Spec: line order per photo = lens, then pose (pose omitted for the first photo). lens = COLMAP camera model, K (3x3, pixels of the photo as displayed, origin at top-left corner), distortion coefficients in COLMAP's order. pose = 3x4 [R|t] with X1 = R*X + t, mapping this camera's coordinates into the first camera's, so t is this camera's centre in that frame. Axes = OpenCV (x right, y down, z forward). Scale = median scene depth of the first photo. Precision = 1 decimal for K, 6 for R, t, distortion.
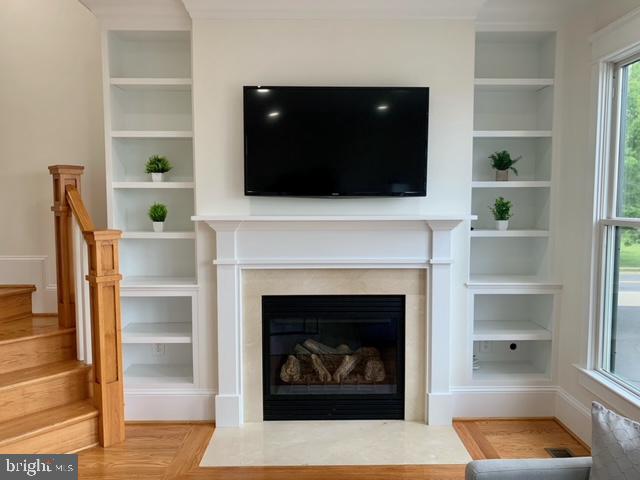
lens RADIAL K [[494.6, 0, 321.7], [0, 494.6, 236.6], [0, 0, 1]] dist [0.059654, -0.066129]
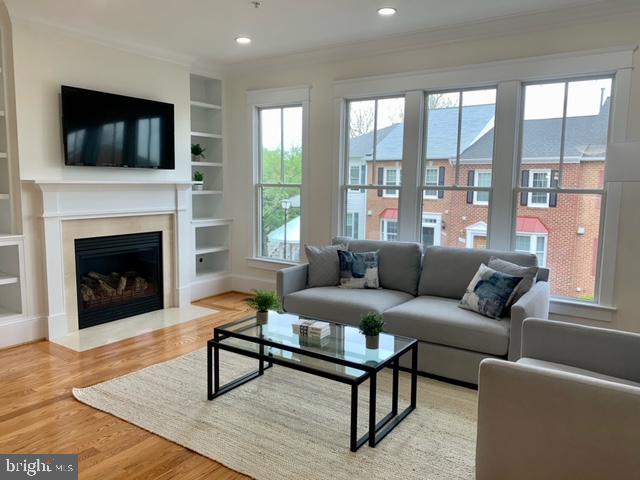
lens RADIAL K [[494.6, 0, 321.7], [0, 494.6, 236.6], [0, 0, 1]] dist [0.059654, -0.066129]
pose [[0.577503, -0.084250, 0.812030, -0.843195], [0.044384, 0.996430, 0.071817, 0.043485], [-0.815181, -0.005434, 0.579181, -0.353926]]
